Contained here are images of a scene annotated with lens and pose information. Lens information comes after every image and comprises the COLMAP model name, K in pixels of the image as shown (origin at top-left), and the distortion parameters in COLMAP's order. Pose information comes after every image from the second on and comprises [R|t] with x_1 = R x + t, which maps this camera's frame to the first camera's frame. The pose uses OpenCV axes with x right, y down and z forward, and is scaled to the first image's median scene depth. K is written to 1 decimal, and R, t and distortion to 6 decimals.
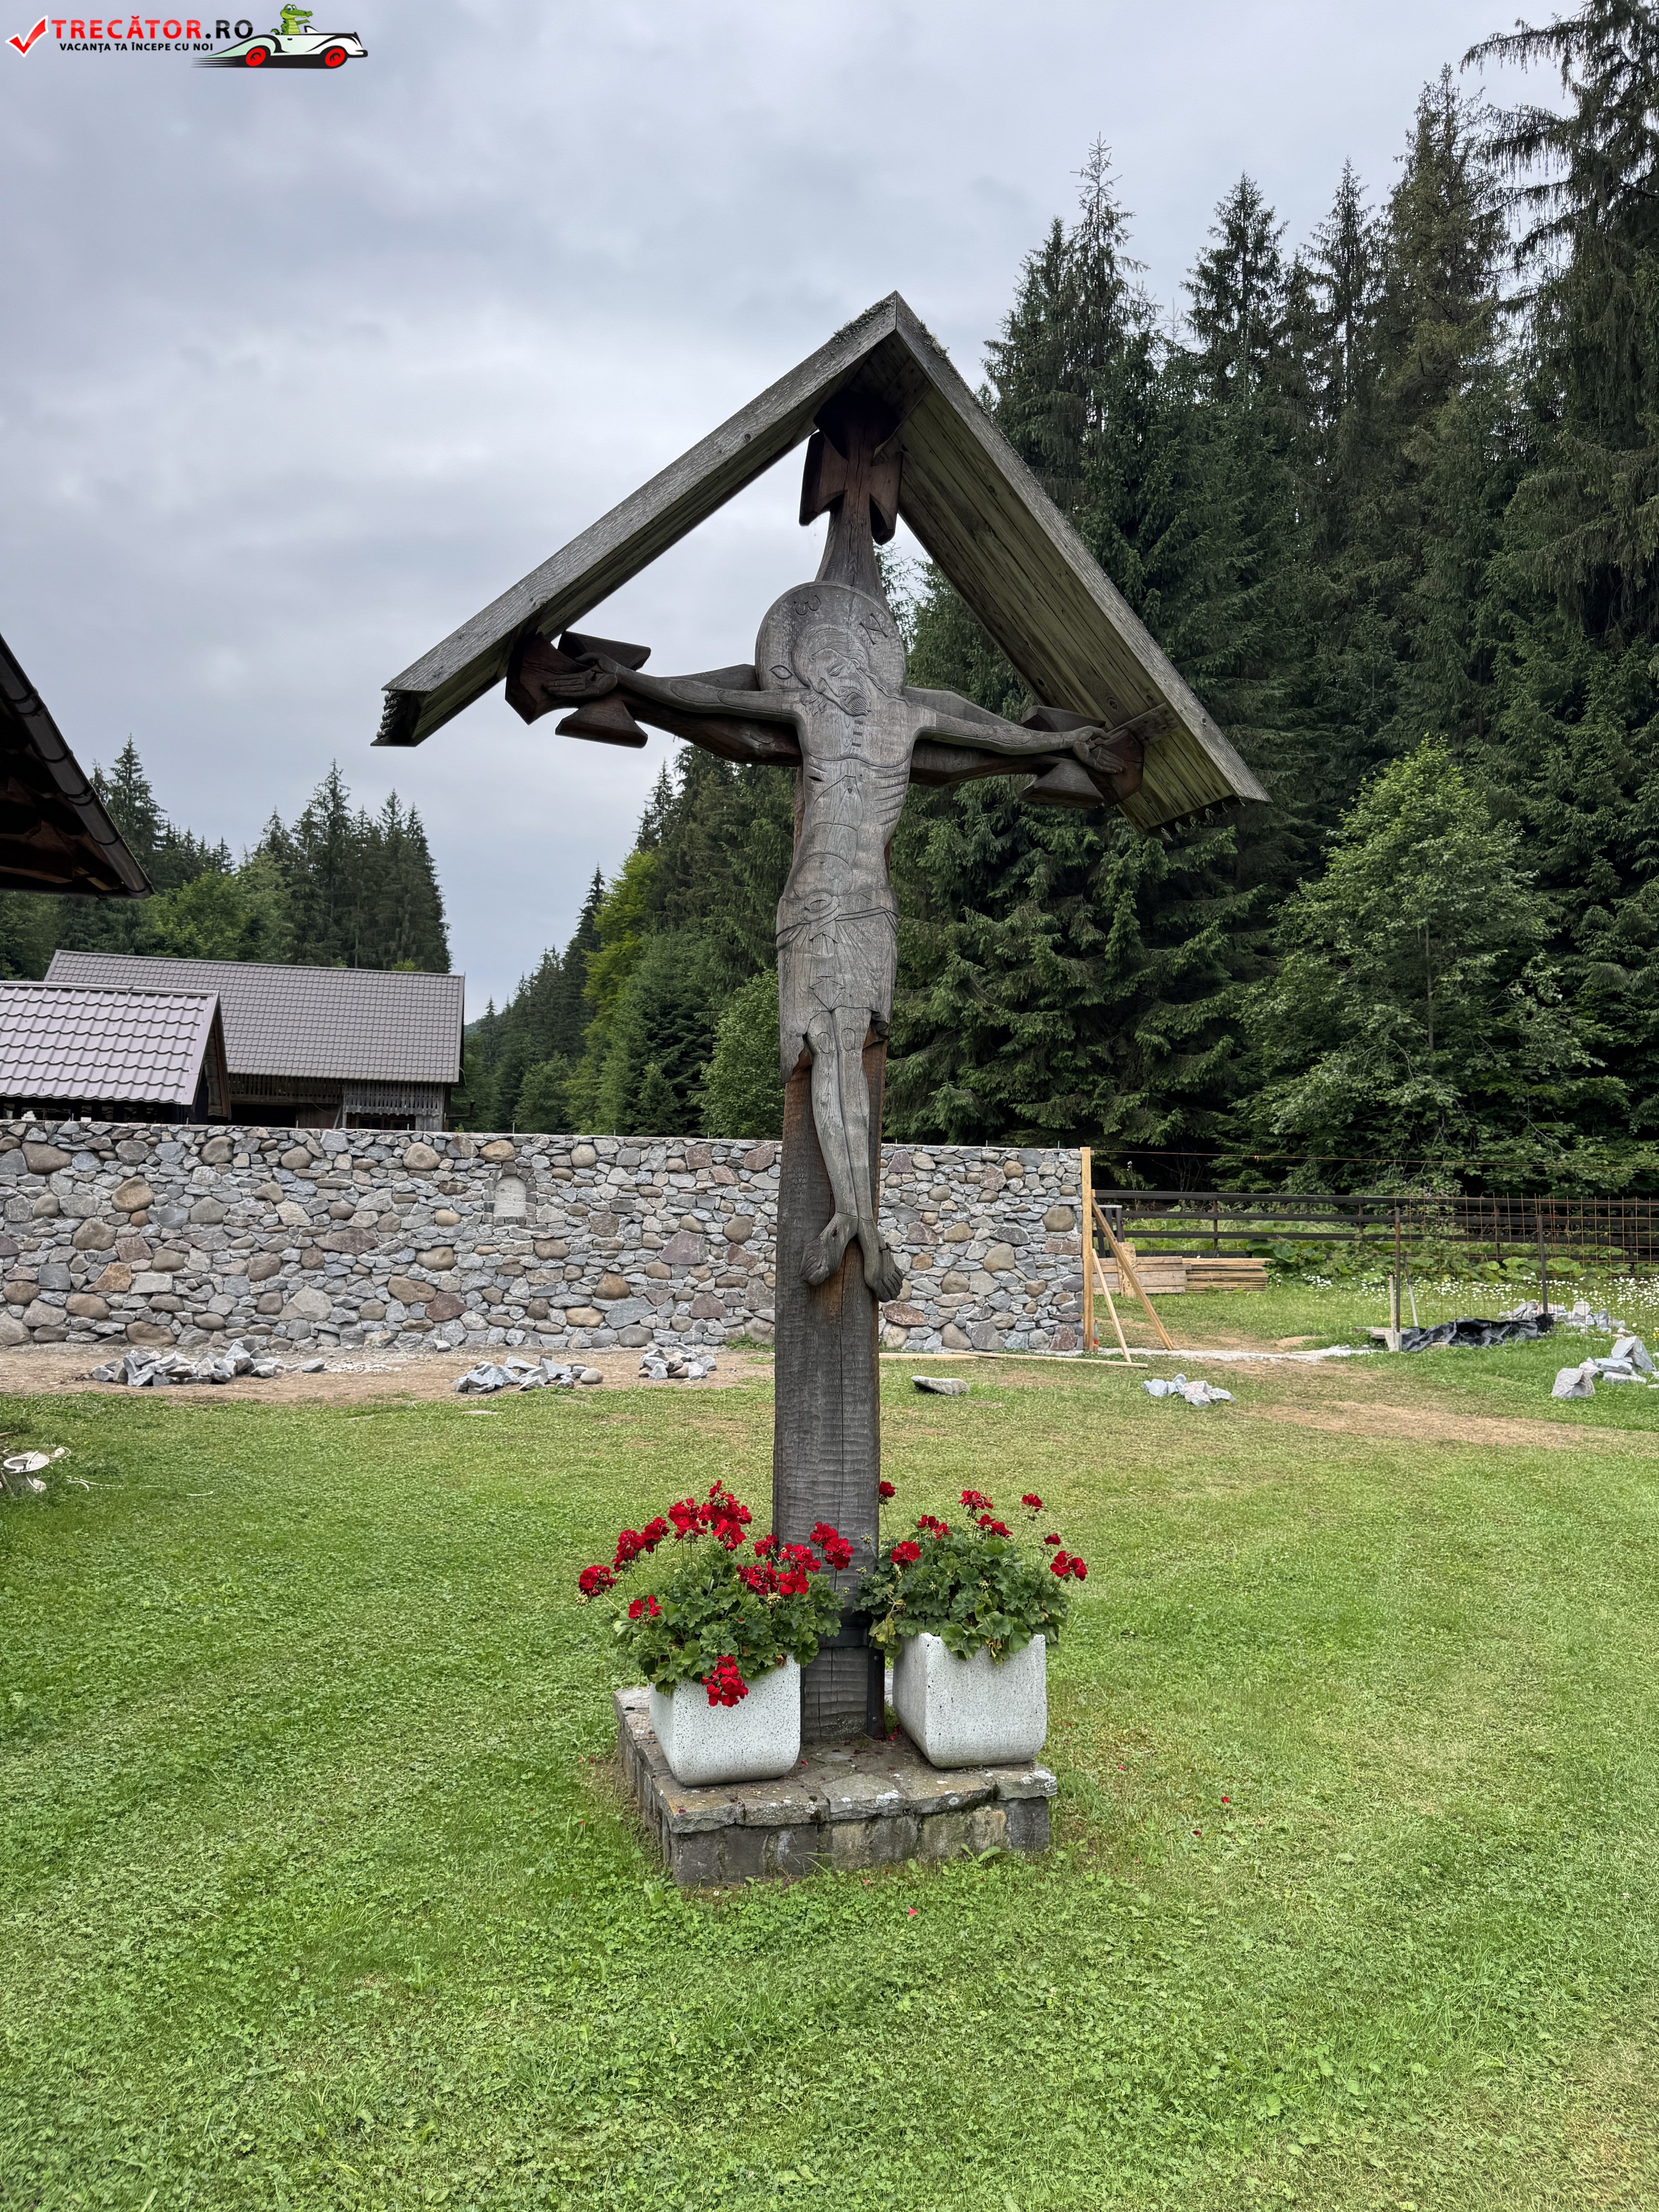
lens RADIAL K [[1543.9, 0, 829.5], [0, 1543.9, 1106.0], [0, 0, 1]] dist [0.114273, -0.143001]
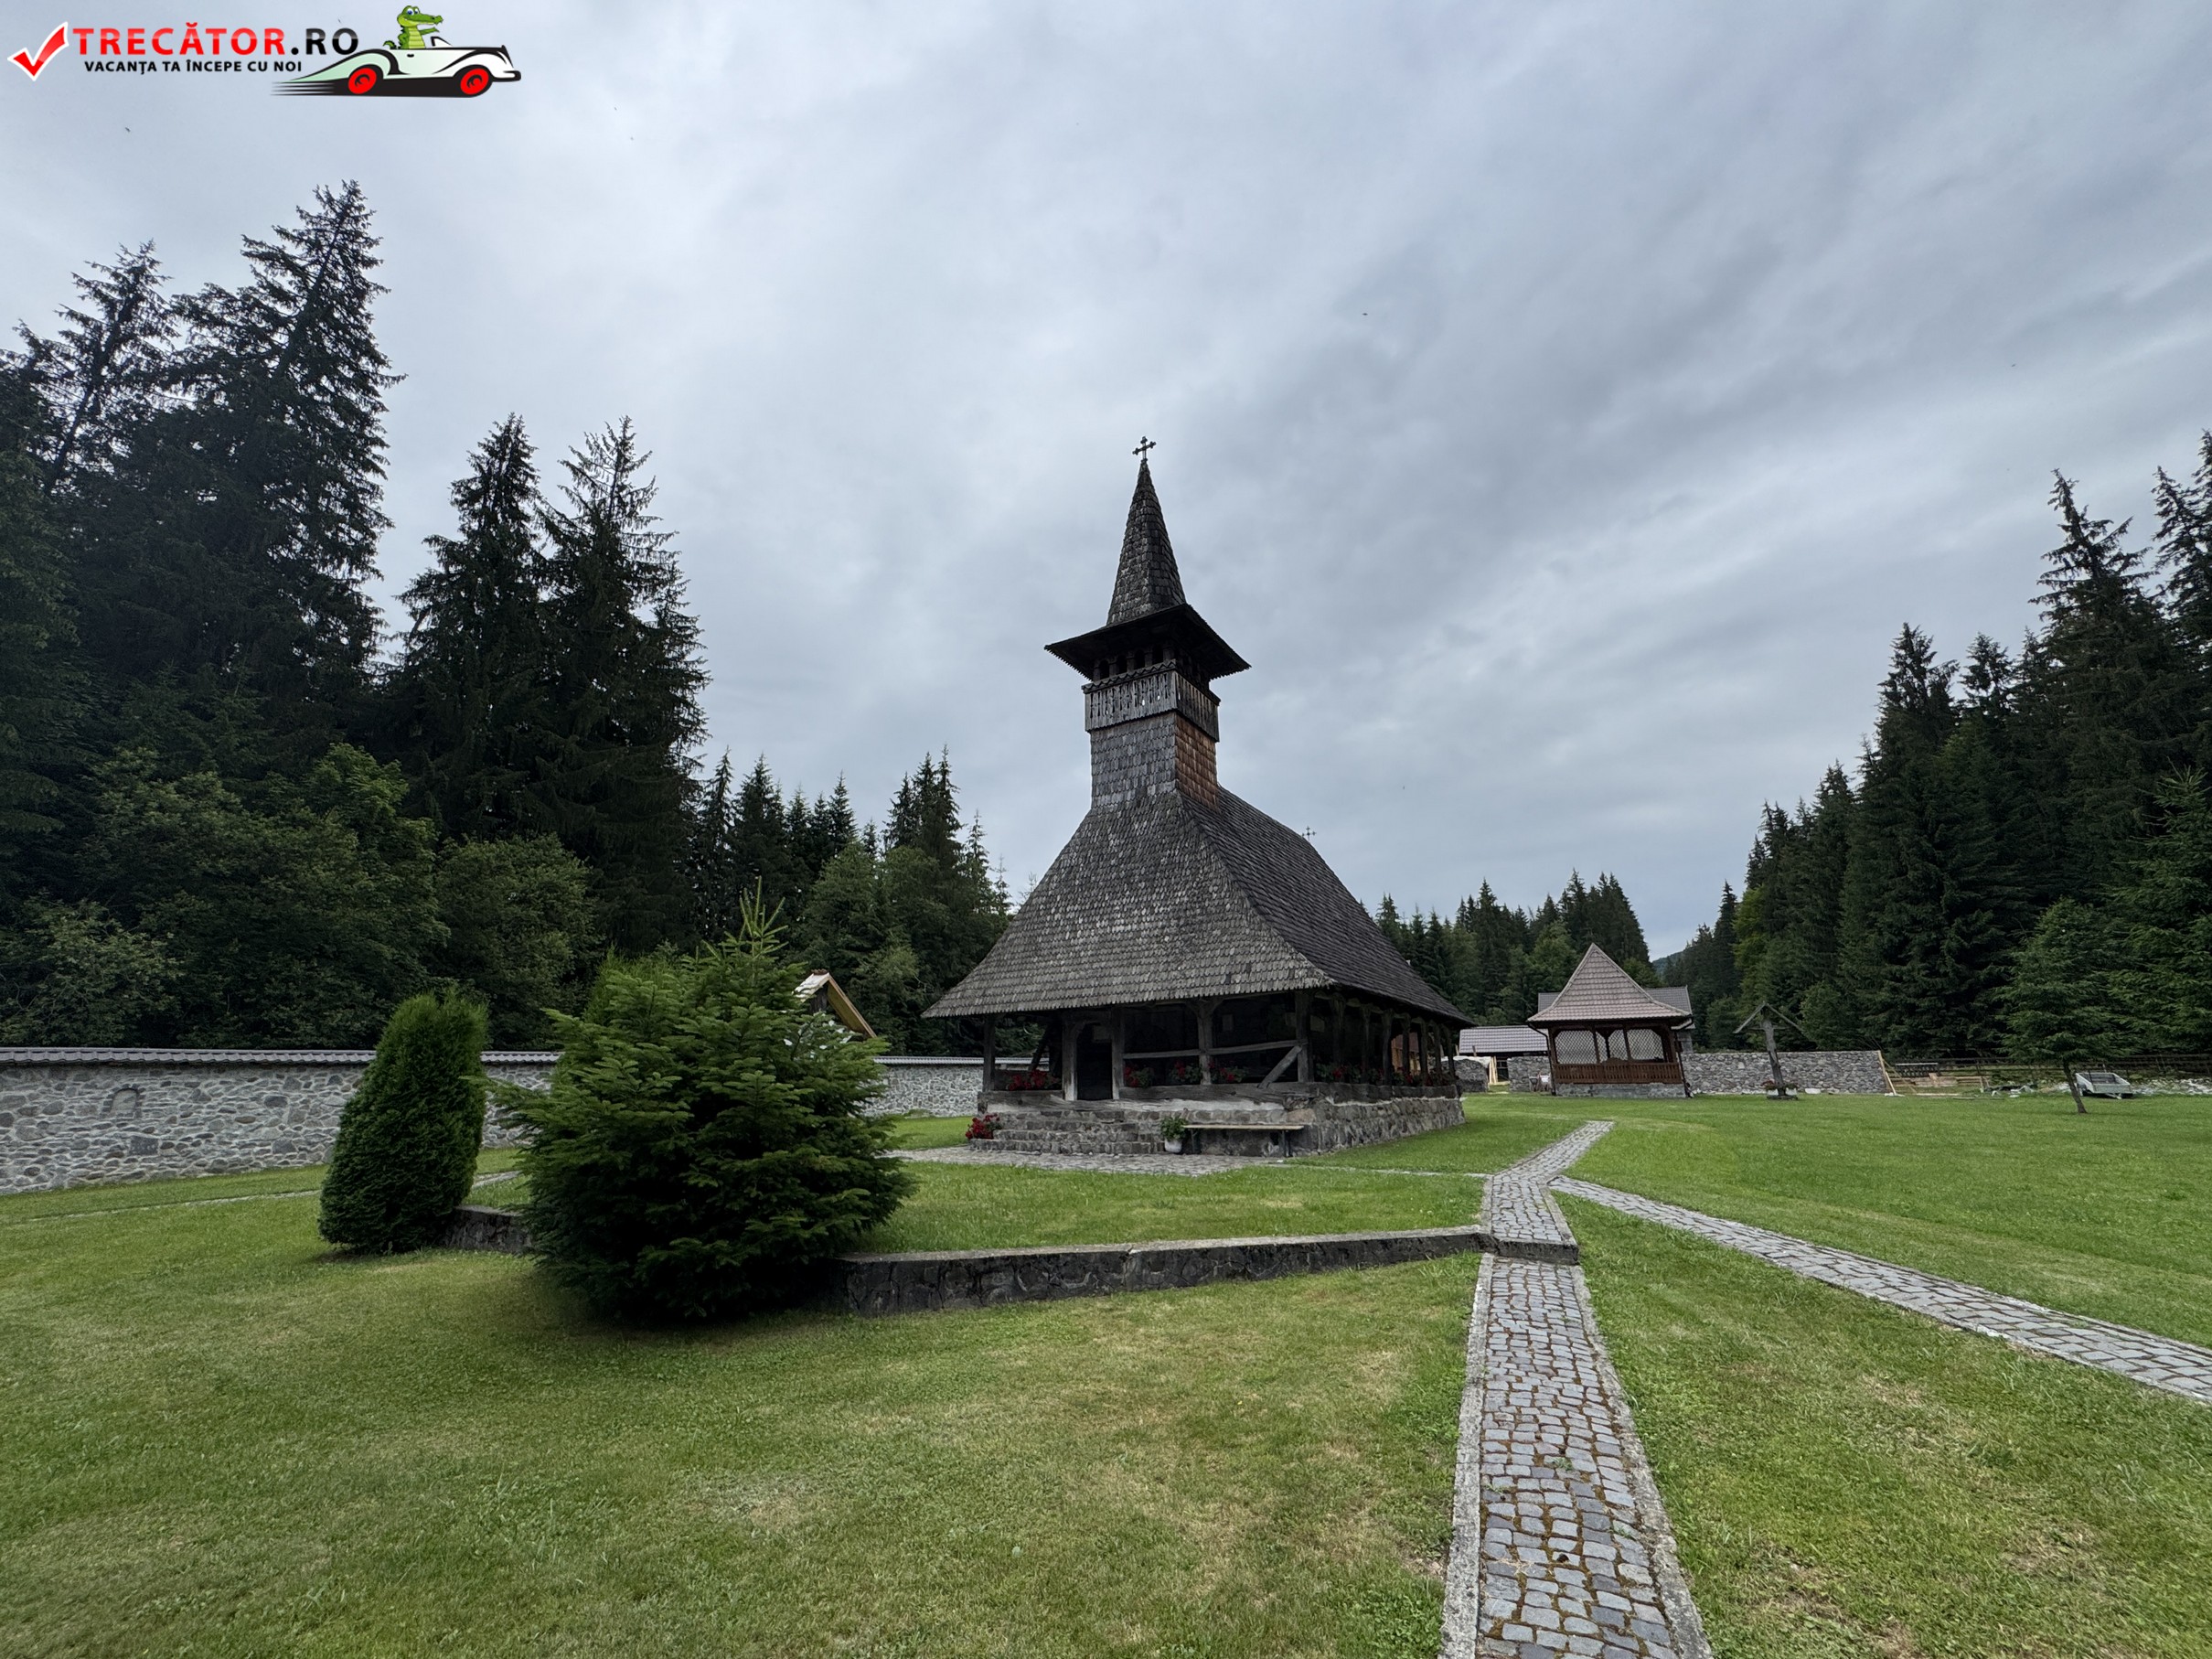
lens RADIAL K [[879.7, 0, 1105.5], [0, 879.7, 822.8], [0, 0, 1]] dist [-0.002848, 0.000043]
pose [[0.710208, -0.219232, -0.668986, 0.211955], [0.061013, 0.965867, -0.251750, -0.056709], [0.701343, 0.137978, 0.699343, -1.307821]]
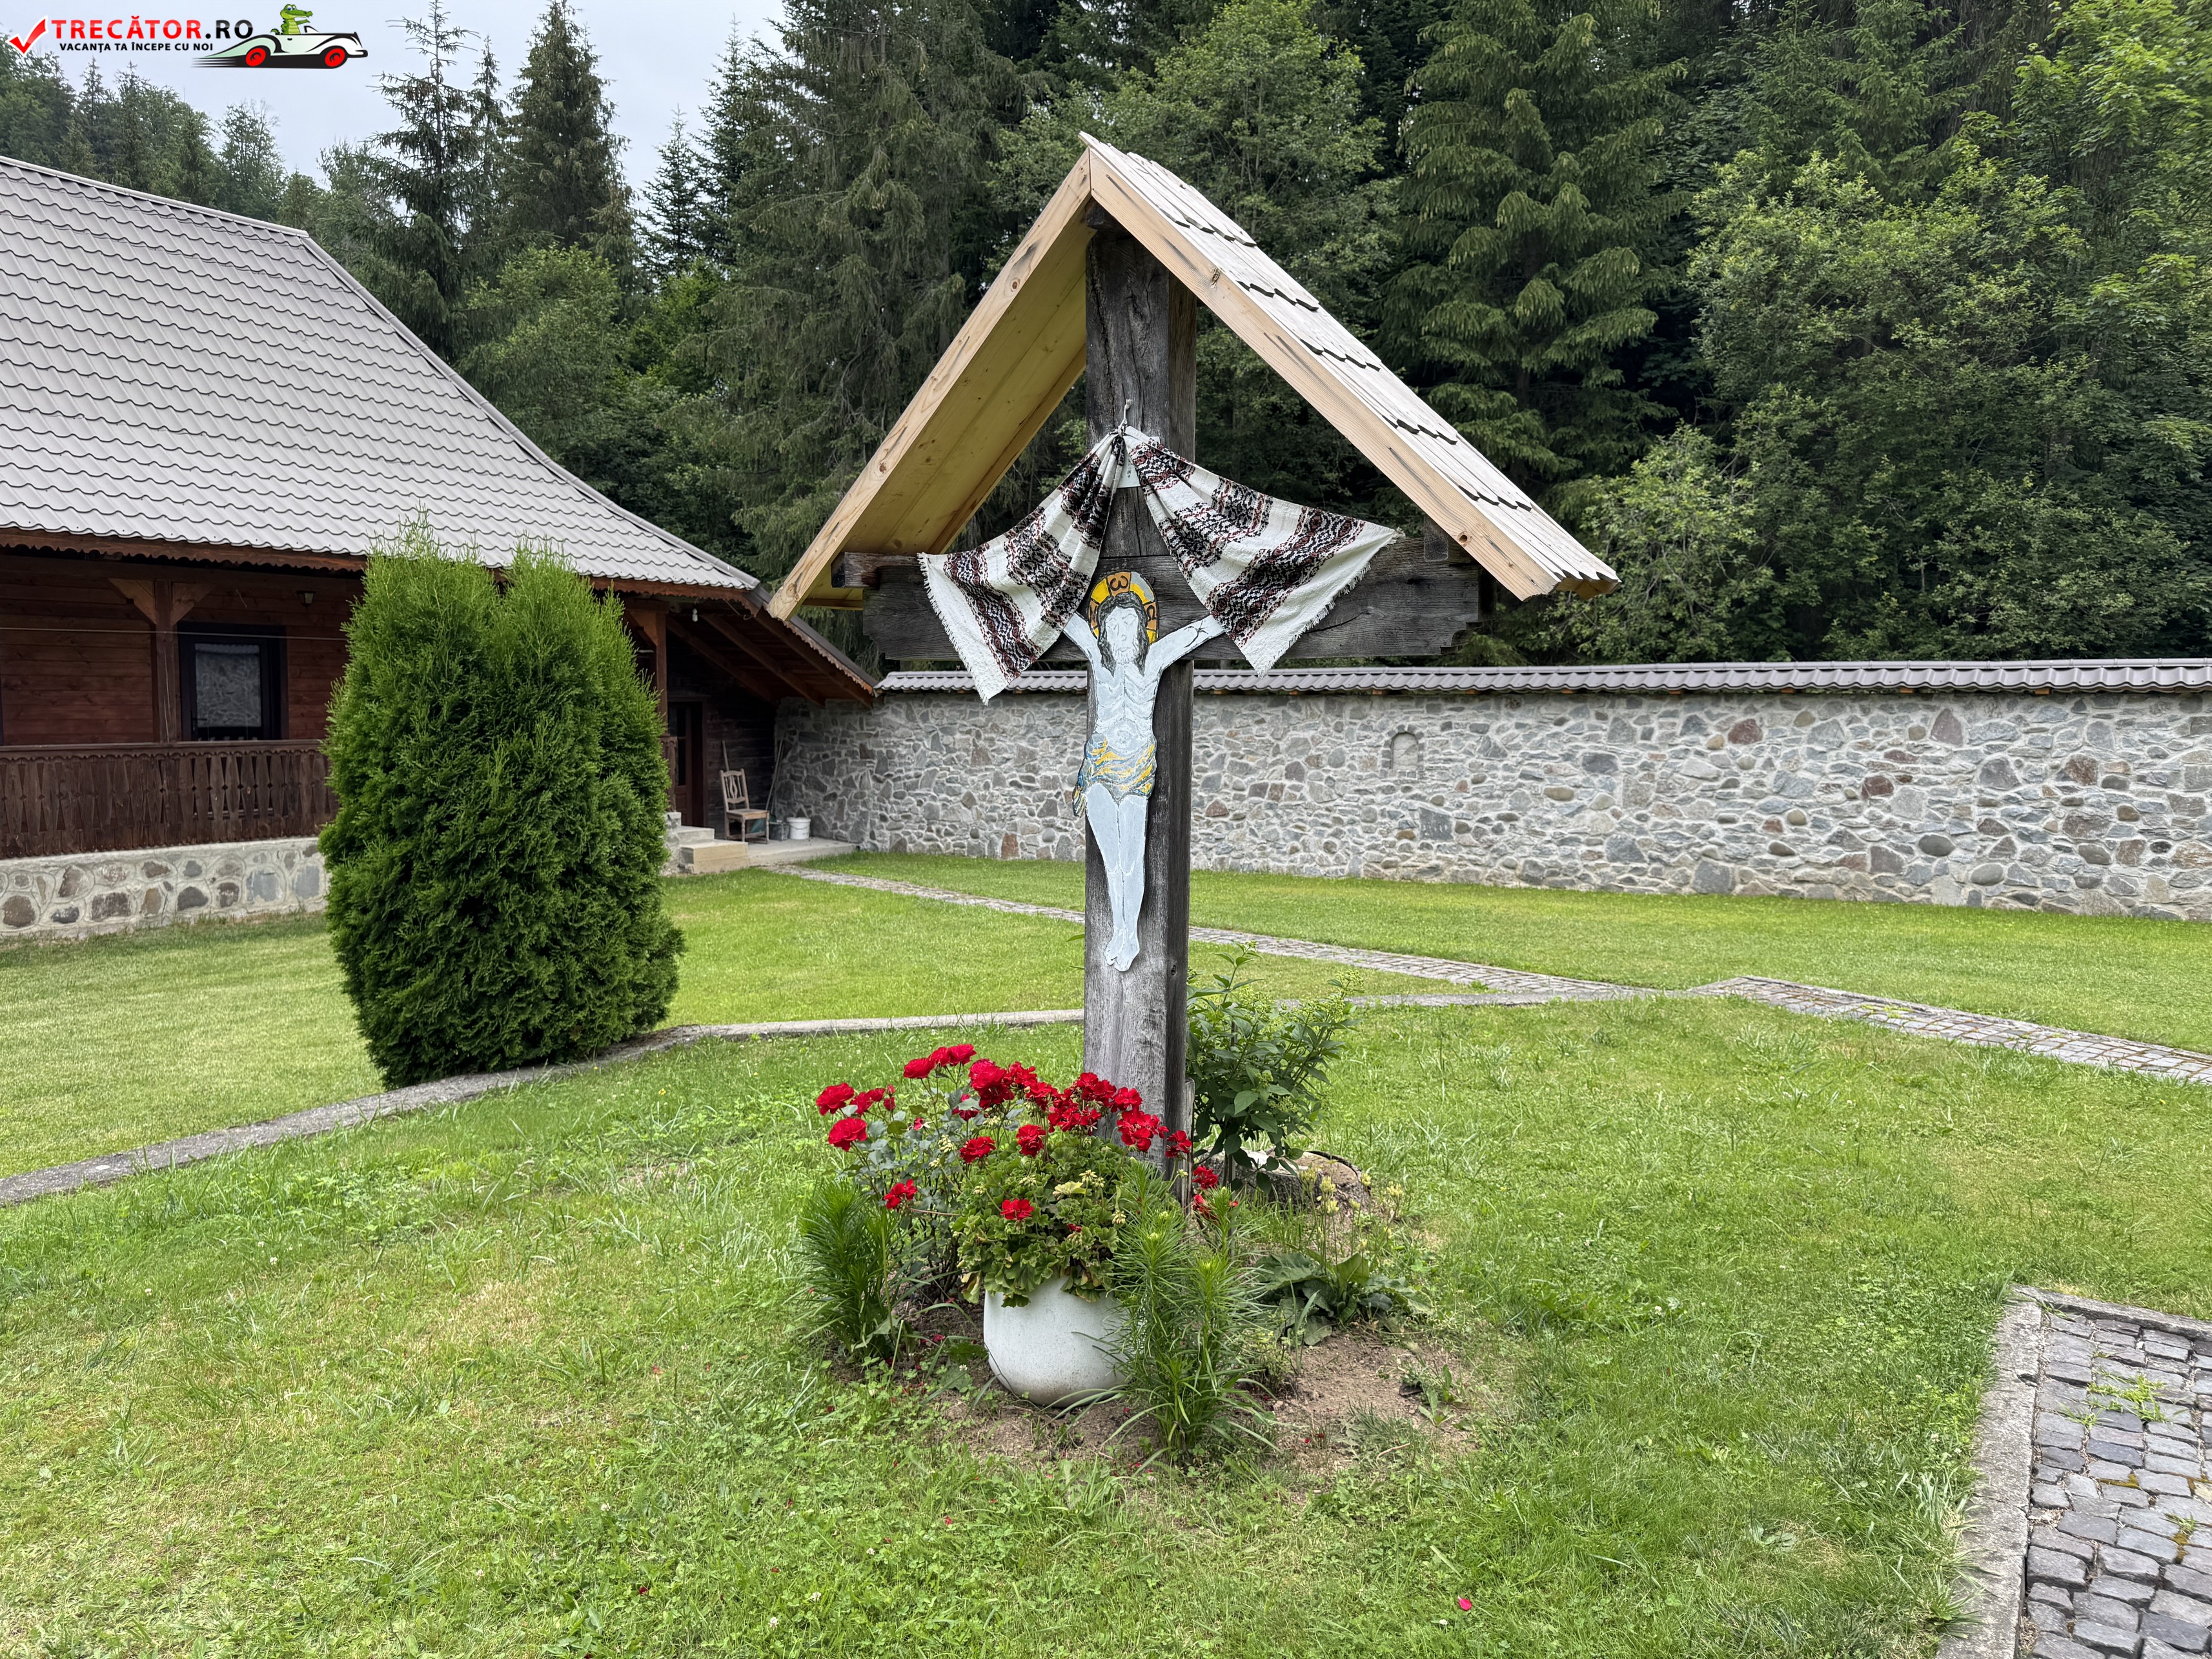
lens RADIAL K [[1554.2, 0, 1102.7], [0, 1554.2, 829.2], [0, 0, 1]] dist [0.048533, -0.059665]
pose [[-0.713651, 0.036743, -0.699537, -0.065049], [0.015112, 0.999199, 0.037065, -0.057900], [0.700339, 0.015880, -0.713634, -1.050604]]
